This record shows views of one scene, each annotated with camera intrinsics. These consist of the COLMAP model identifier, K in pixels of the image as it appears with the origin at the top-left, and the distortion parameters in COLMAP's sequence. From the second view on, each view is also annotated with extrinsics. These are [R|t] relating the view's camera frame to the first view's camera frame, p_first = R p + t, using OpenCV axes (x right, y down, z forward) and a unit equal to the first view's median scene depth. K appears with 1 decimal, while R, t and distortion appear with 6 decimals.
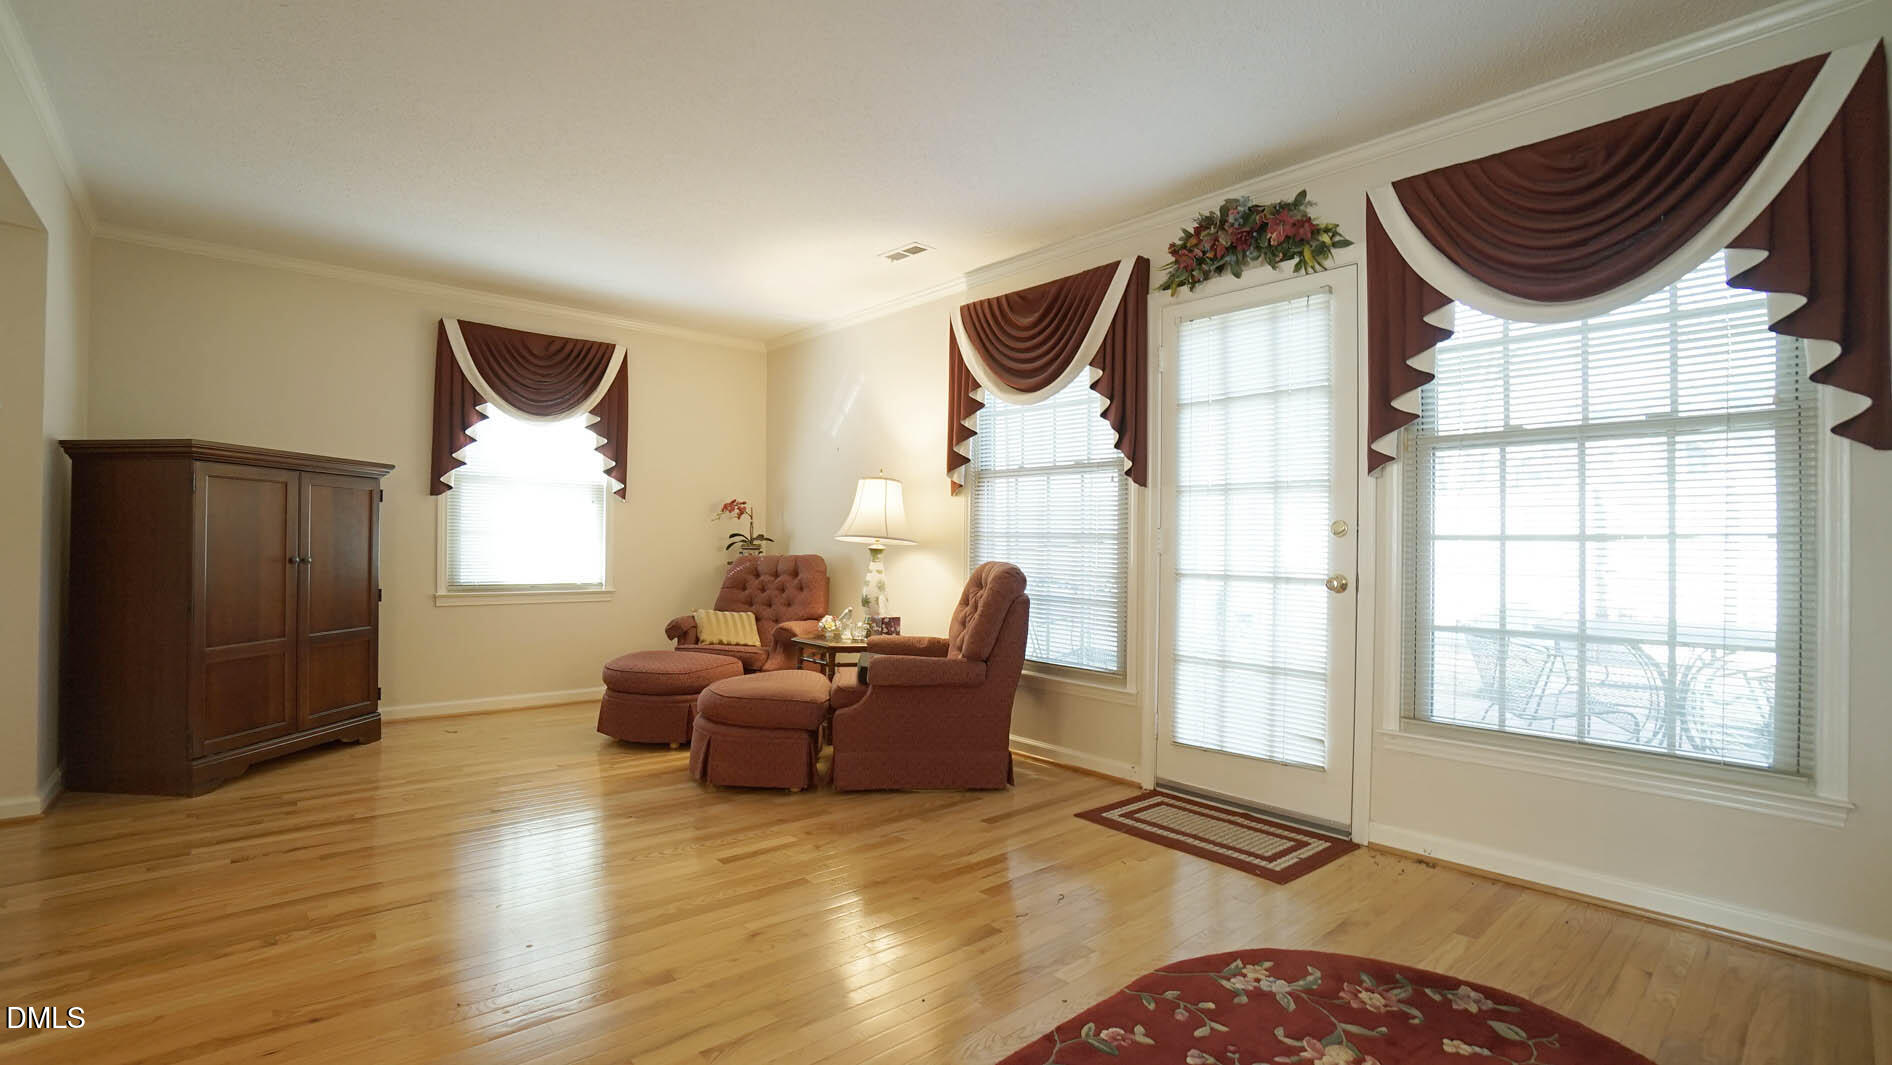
lens RADIAL K [[836.1, 0, 929.3], [0, 836.1, 536.9], [0, 0, 1]] dist [-0.062660, 0.022524]
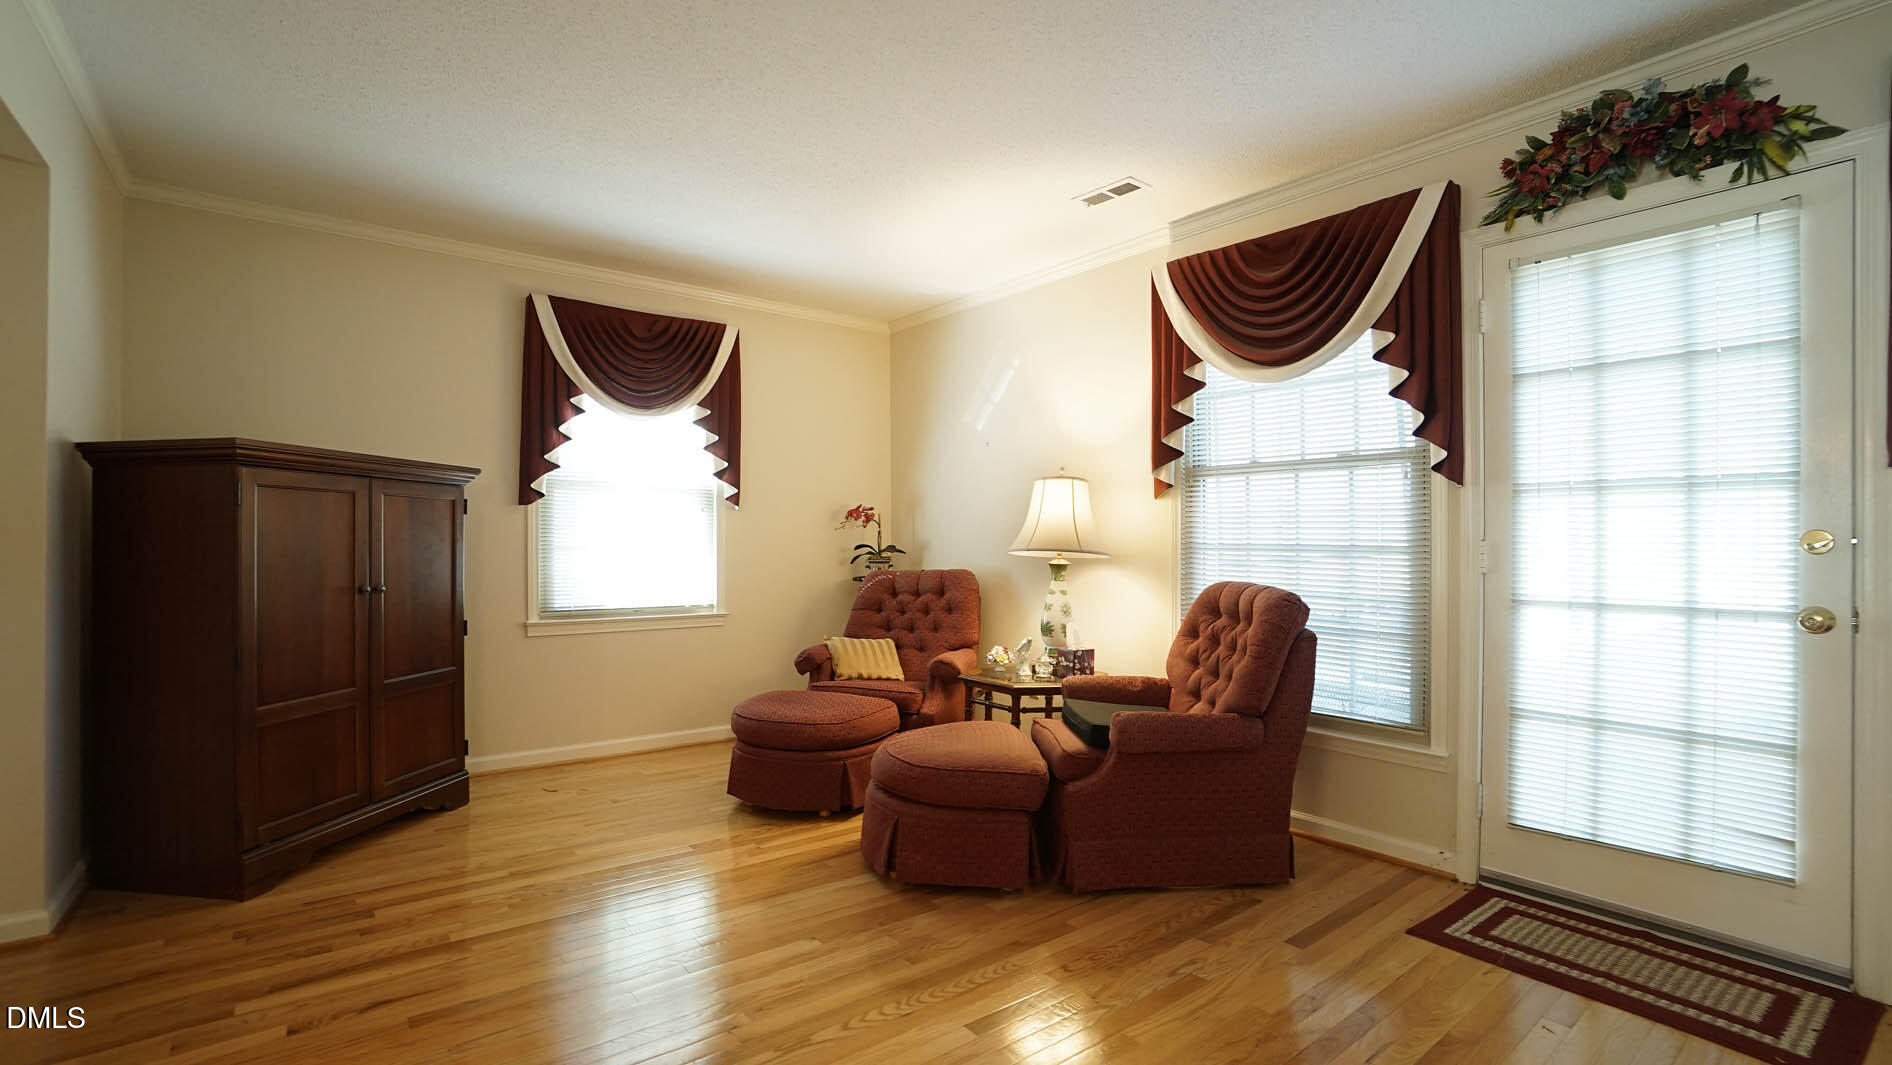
lens RADIAL K [[836.1, 0, 929.9], [0, 836.1, 540.4], [0, 0, 1]] dist [-0.062660, 0.022524]
pose [[0.998477, -0.009197, -0.054396, -0.191649], [0.009447, 0.999946, 0.004345, -0.018587], [0.054353, -0.004852, 0.998510, 0.239537]]
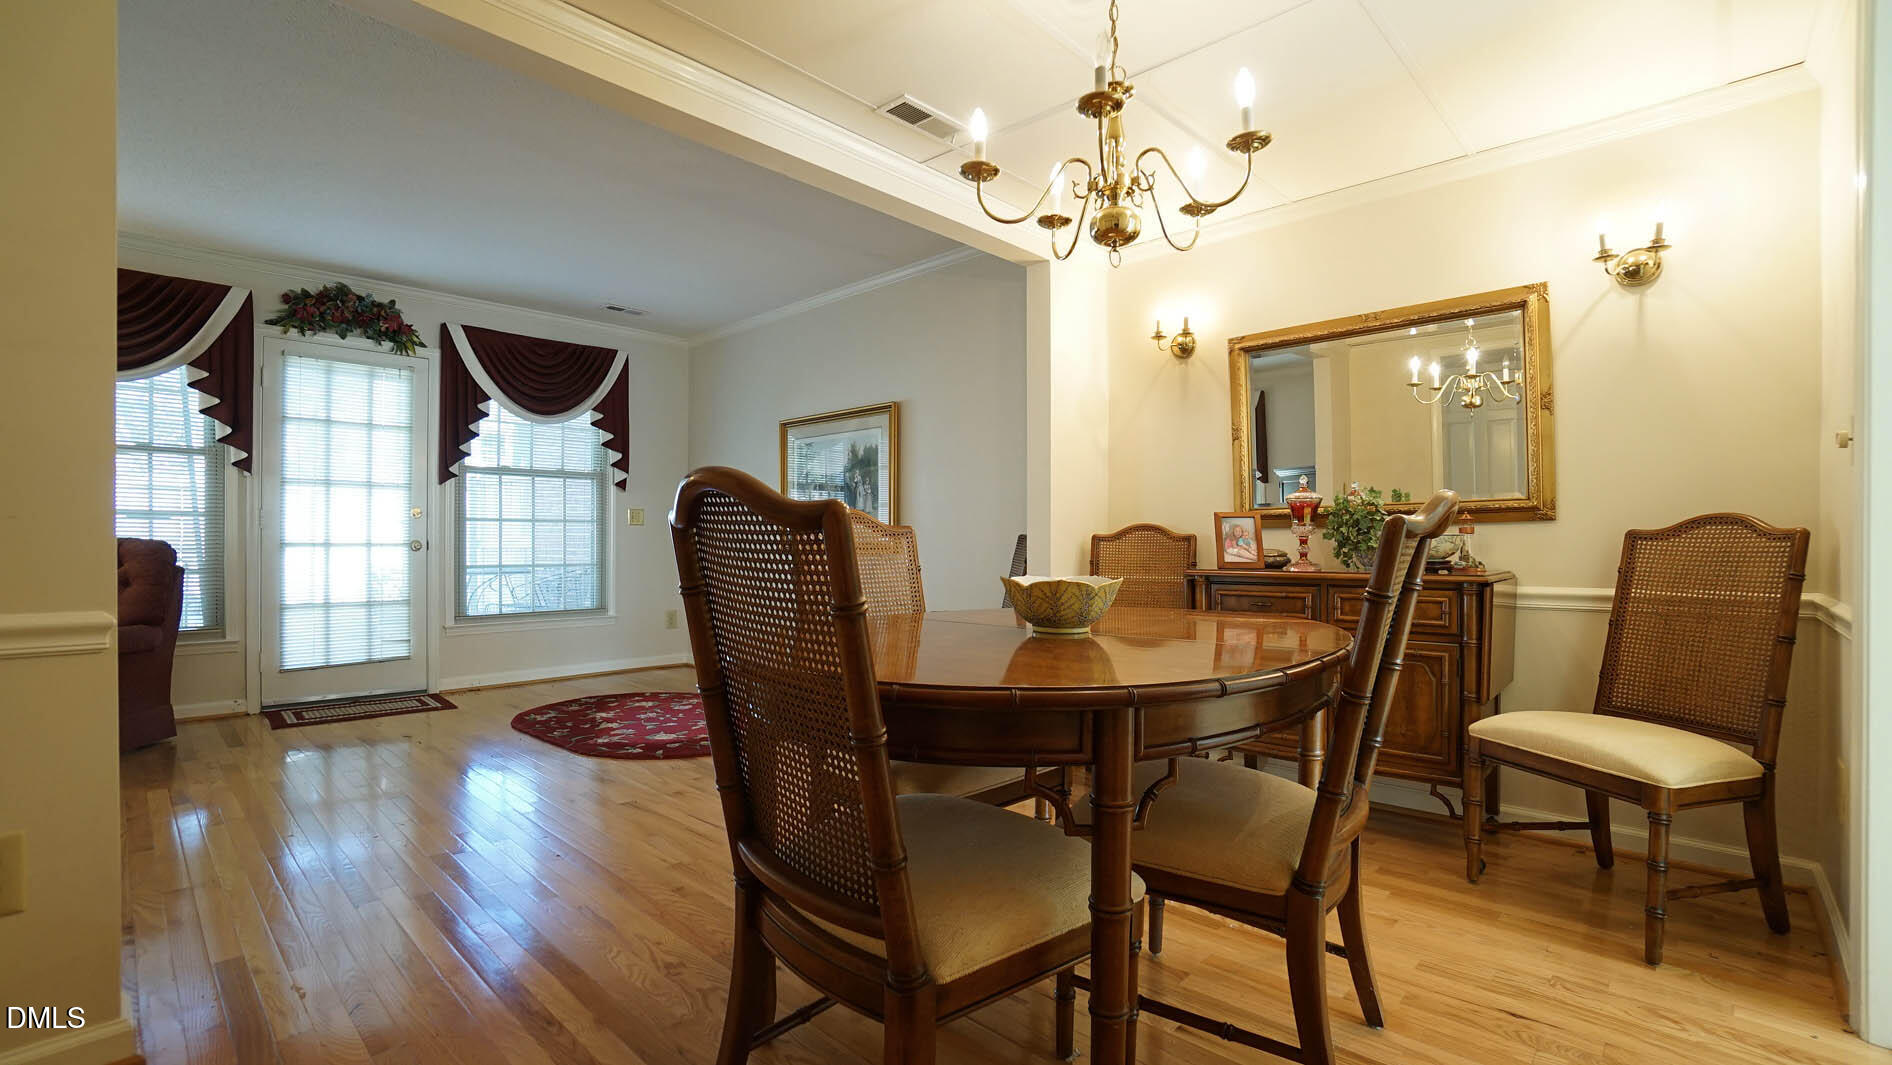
lens RADIAL K [[836.1, 0, 940.7], [0, 836.1, 541.0], [0, 0, 1]] dist [-0.062660, 0.022524]
pose [[-0.094526, -0.012212, 0.995447, -1.099766], [-0.011314, 0.999873, 0.011192, 0.013921], [-0.995458, -0.010205, -0.094652, 0.076179]]
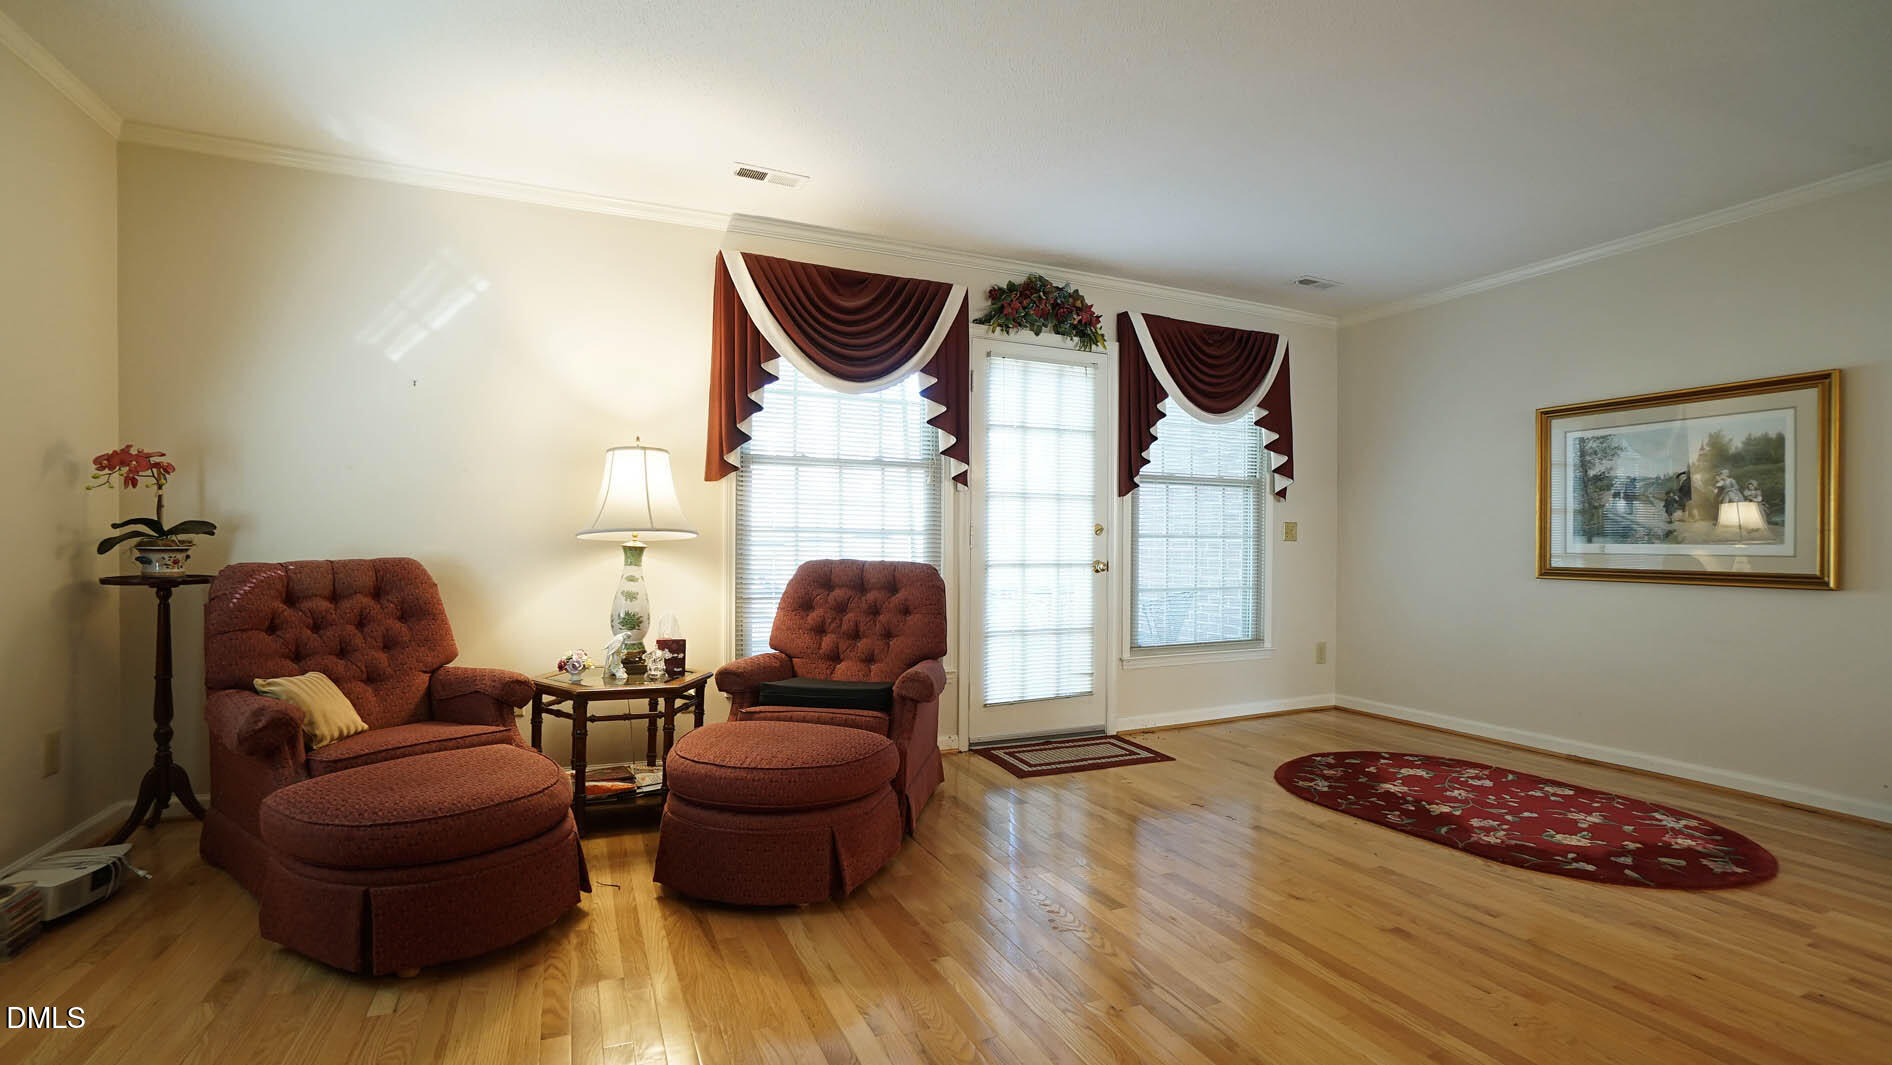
lens RADIAL K [[836.1, 0, 937.3], [0, 836.1, 542.1], [0, 0, 1]] dist [-0.062660, 0.022524]
pose [[0.287754, -0.008538, 0.957666, -0.888939], [-0.011300, 0.999860, 0.012309, -0.002011], [-0.957638, -0.014363, 0.287618, 0.730138]]
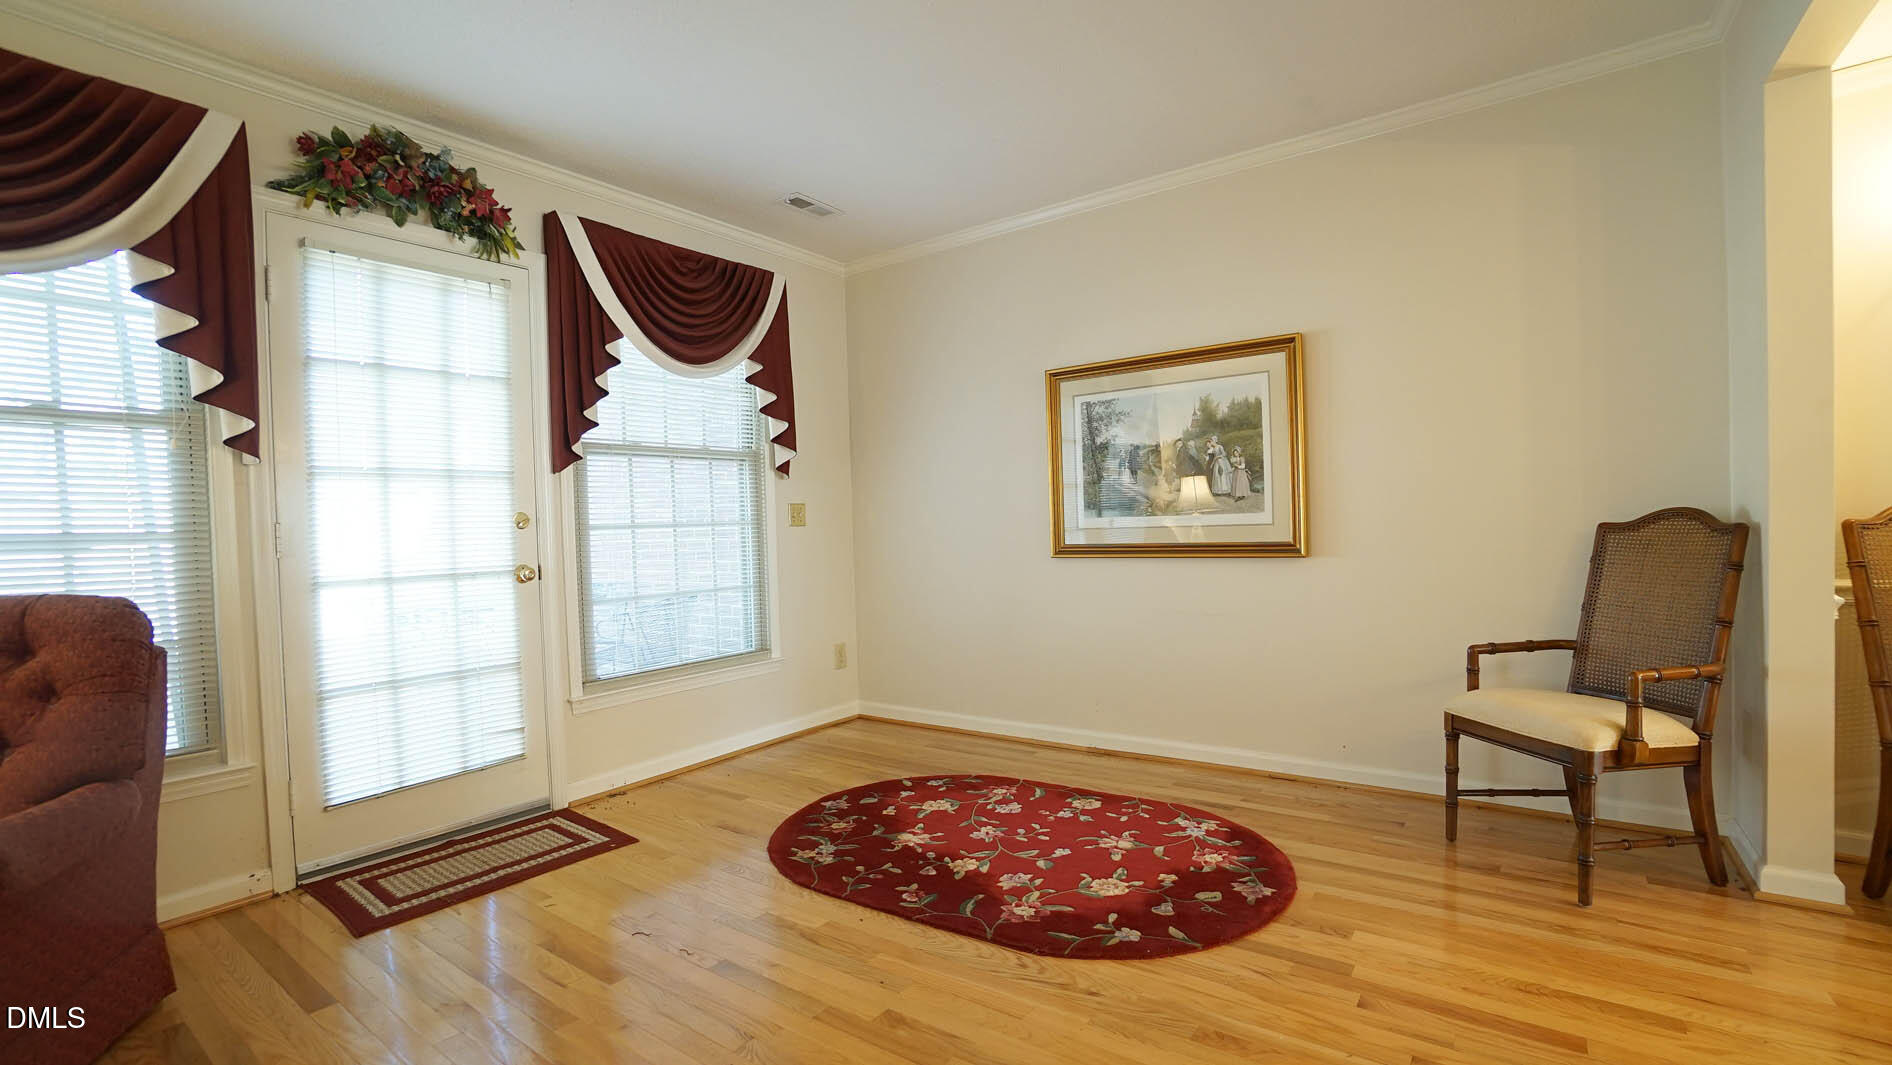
lens RADIAL K [[836.1, 0, 940.8], [0, 836.1, 541.1], [0, 0, 1]] dist [-0.062660, 0.022524]
pose [[-0.222933, -0.023319, 0.974555, -0.541824], [0.022815, 0.999315, 0.029131, -0.002096], [-0.974567, 0.028729, -0.222249, 0.620284]]
